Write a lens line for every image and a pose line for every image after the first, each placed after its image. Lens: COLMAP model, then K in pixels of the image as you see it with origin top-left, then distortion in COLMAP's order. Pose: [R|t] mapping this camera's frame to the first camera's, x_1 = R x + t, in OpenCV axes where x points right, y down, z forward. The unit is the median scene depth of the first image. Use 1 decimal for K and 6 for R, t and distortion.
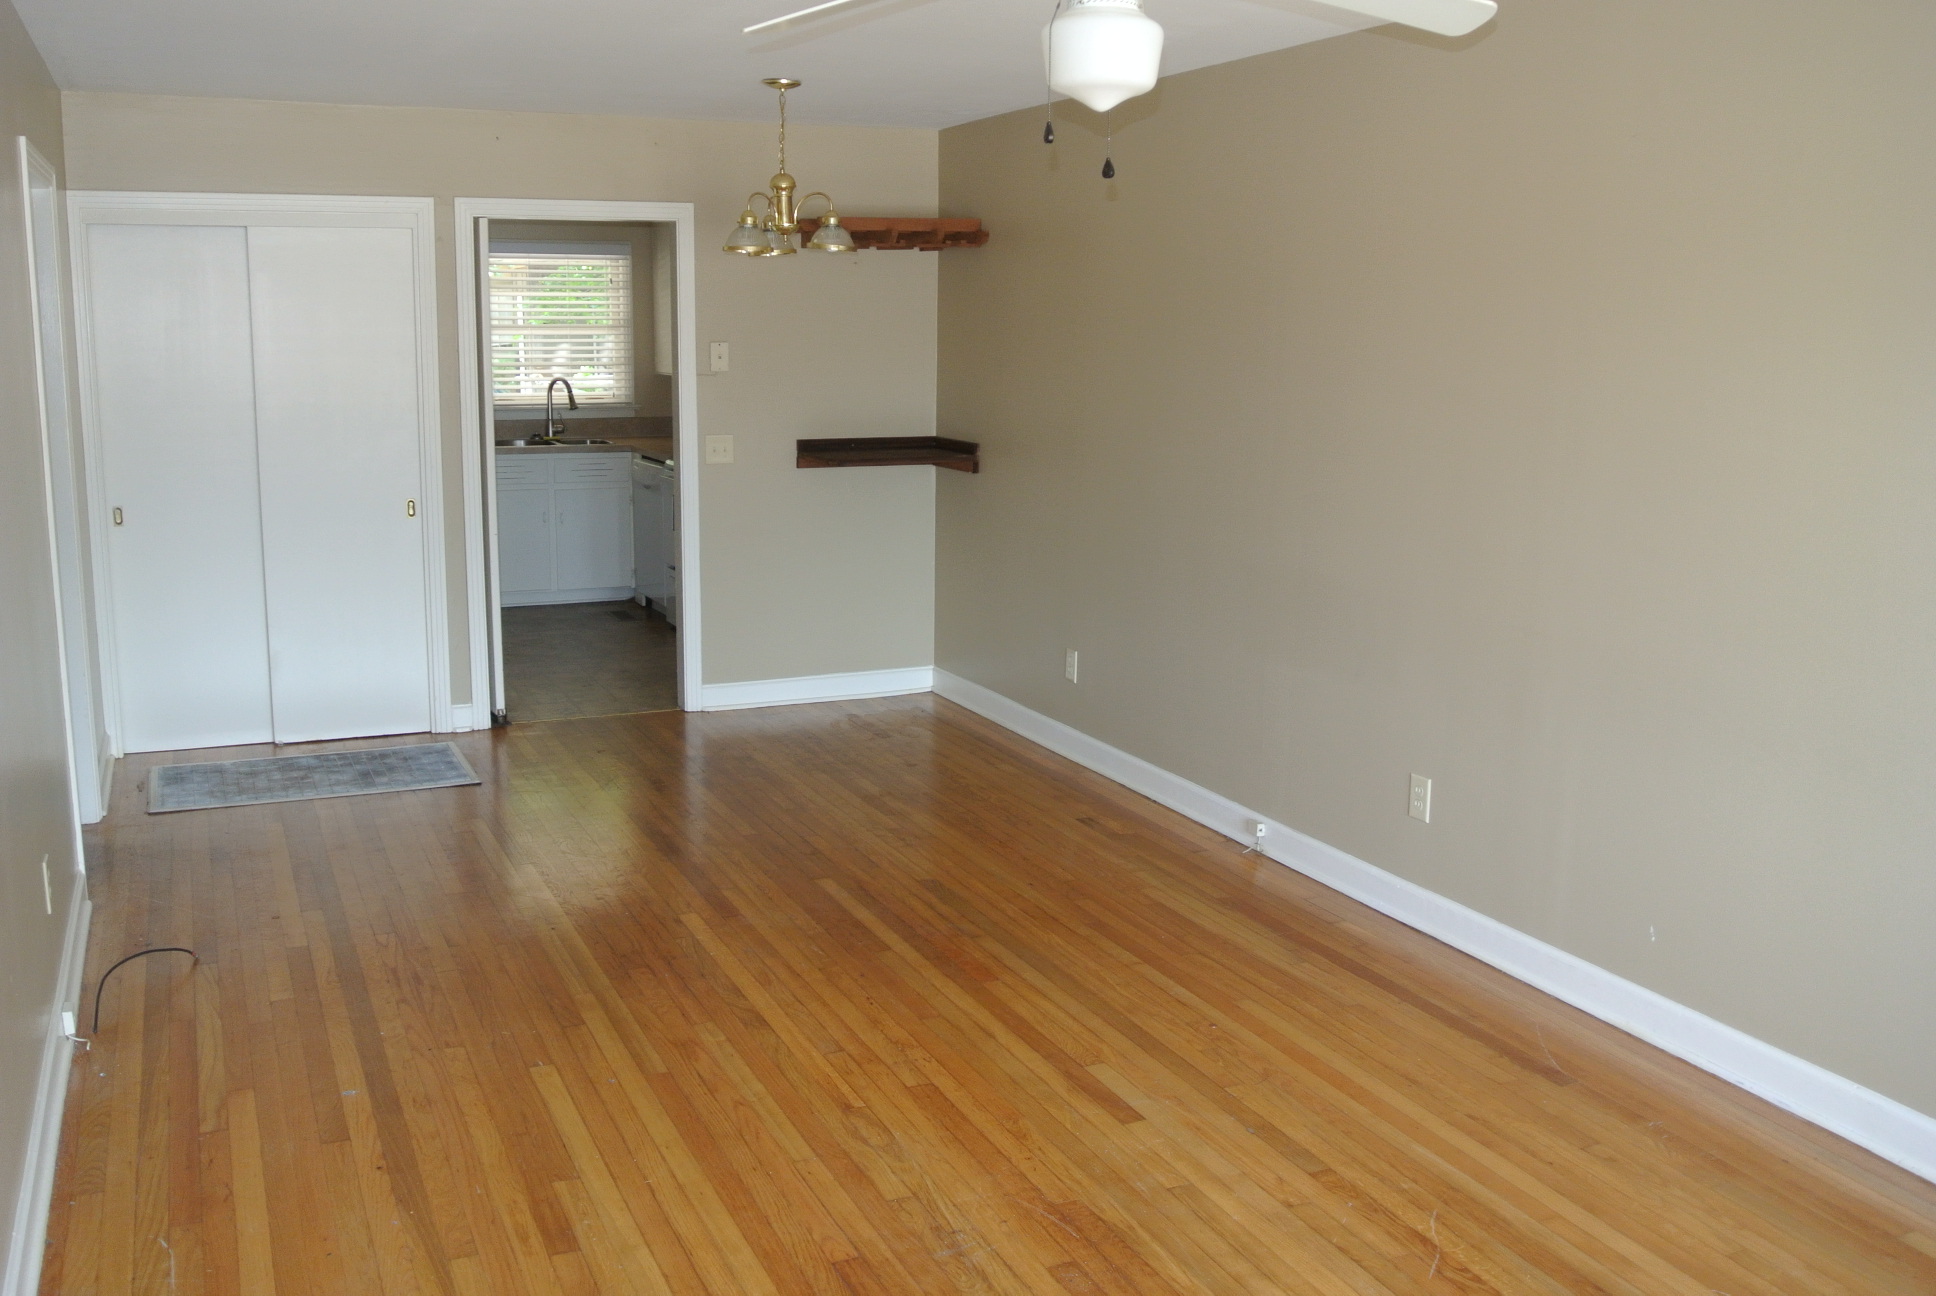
lens RADIAL K [[1703.6, 0, 962.4], [0, 1703.6, 617.4], [0, 0, 1]] dist [-0.055637, 0.019419]
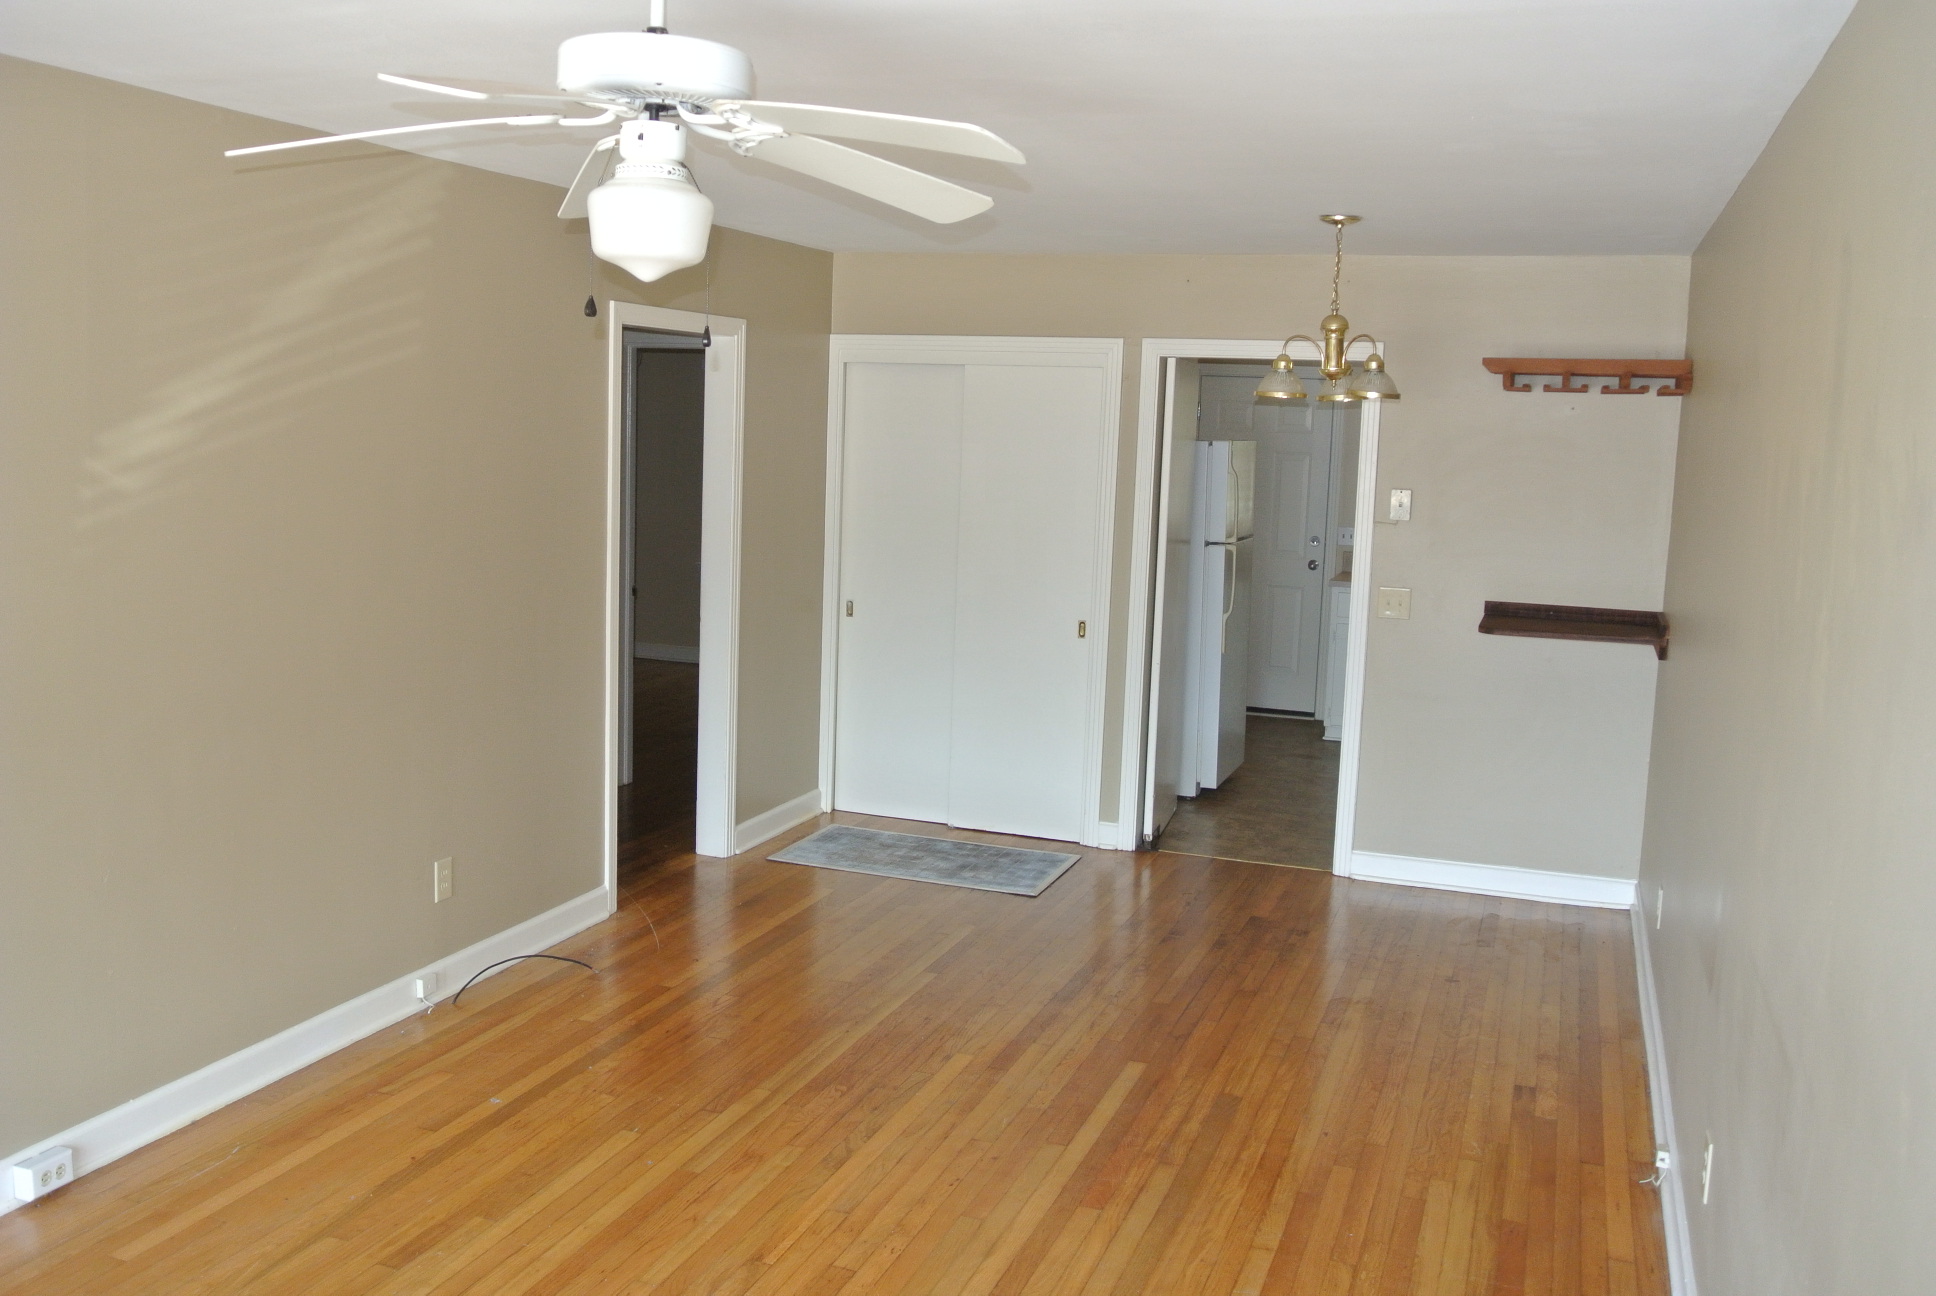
lens RADIAL K [[1724.8, 0, 968.0], [0, 1724.8, 648.0], [0, 0, 1]] dist [-0.062408, 0.006333]
pose [[0.720119, 0.111805, -0.684784, 0.429380], [-0.147284, 0.989072, 0.006602, -0.059110], [0.678039, 0.096103, 0.728716, 0.200948]]
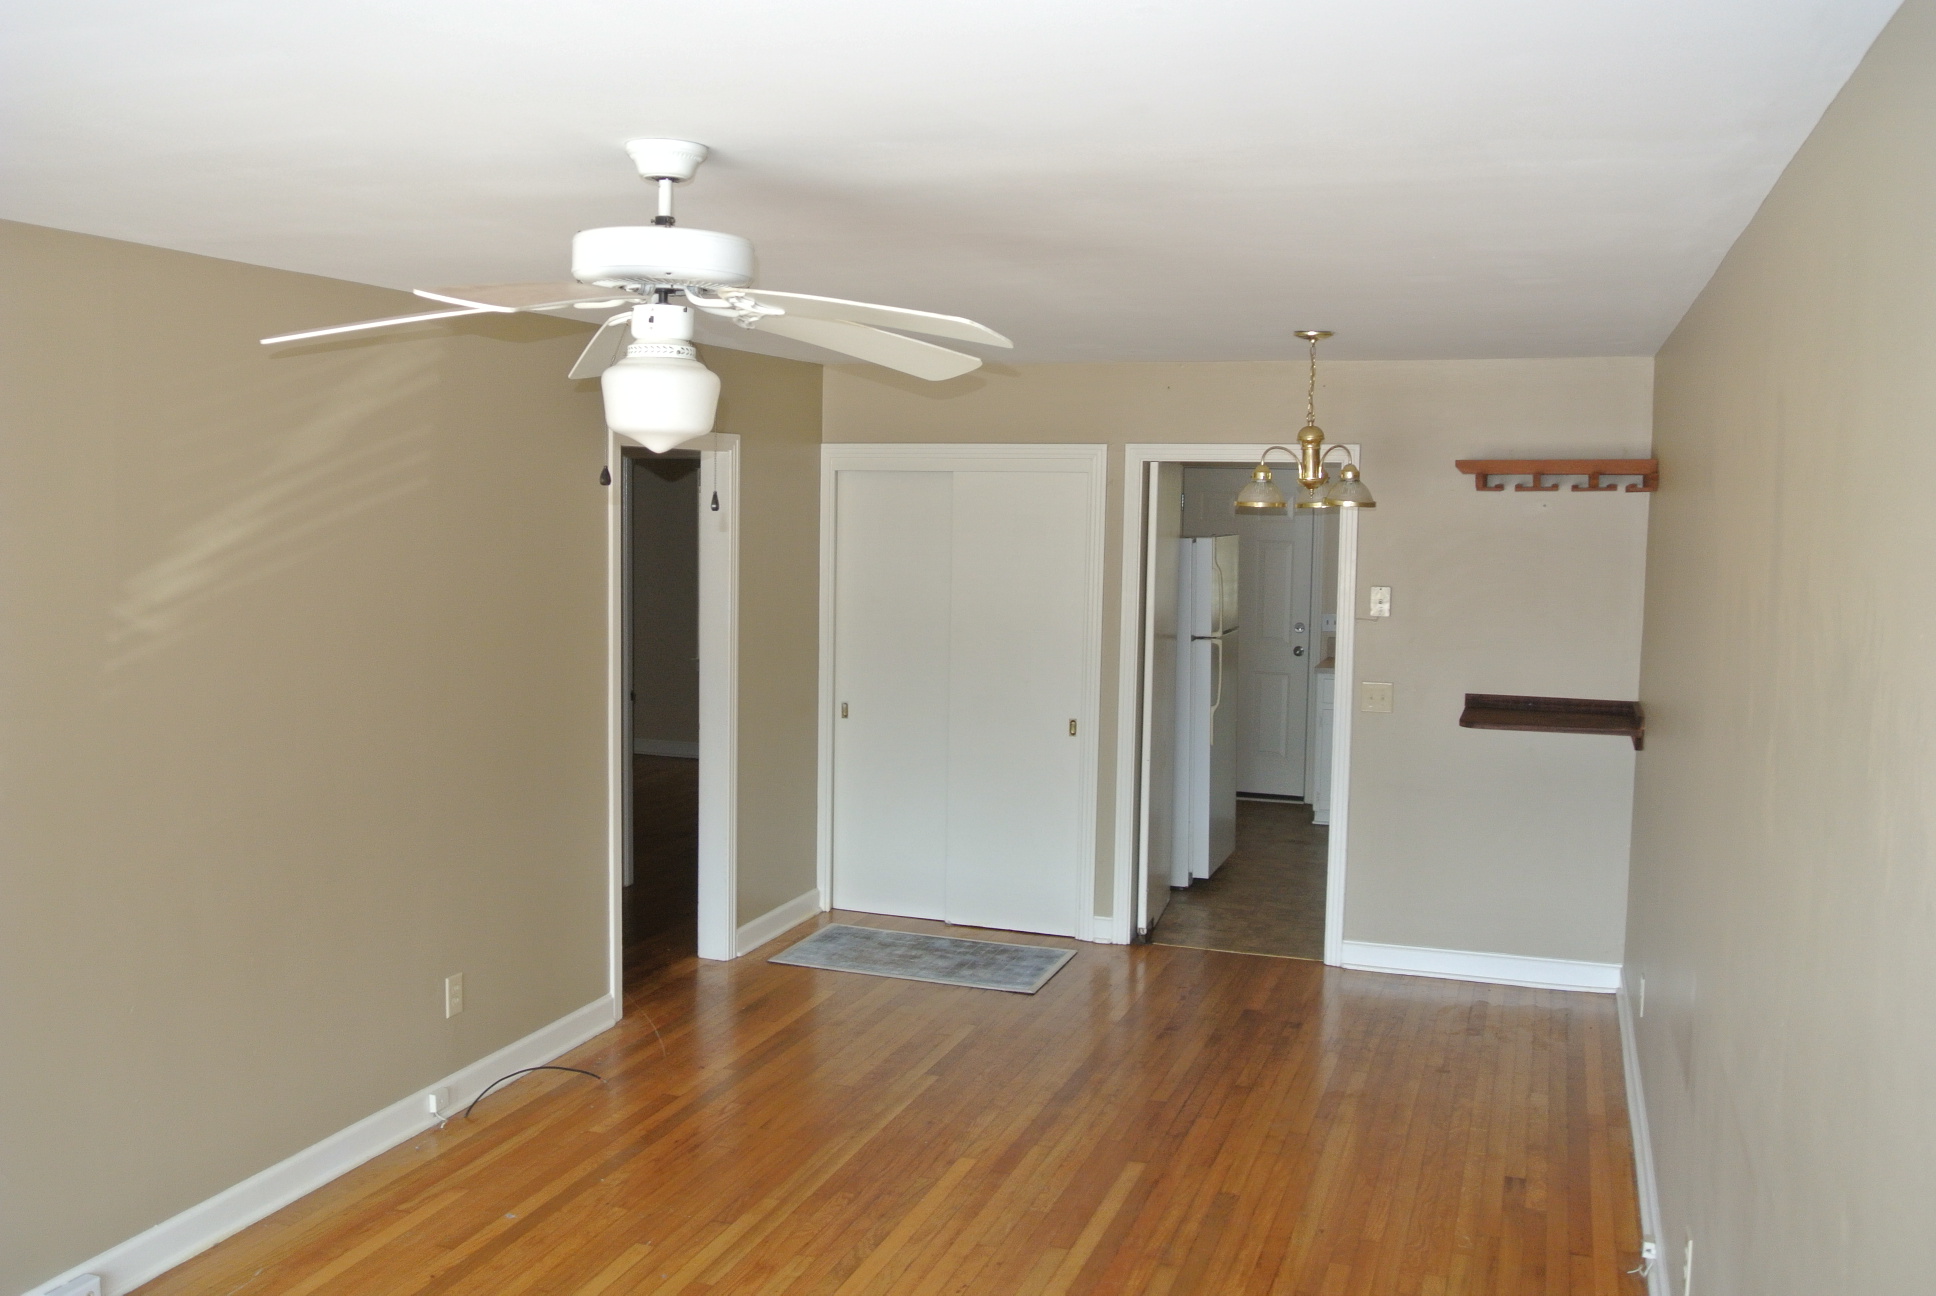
lens RADIAL K [[1727.3, 0, 970.8], [0, 1727.3, 645.4], [0, 0, 1]] dist [-0.066071, 0.018604]
pose [[0.727104, 0.067816, -0.683169, 0.445766], [-0.127760, 0.991092, -0.037595, -0.079321], [0.674534, 0.114617, 0.729292, 0.176099]]
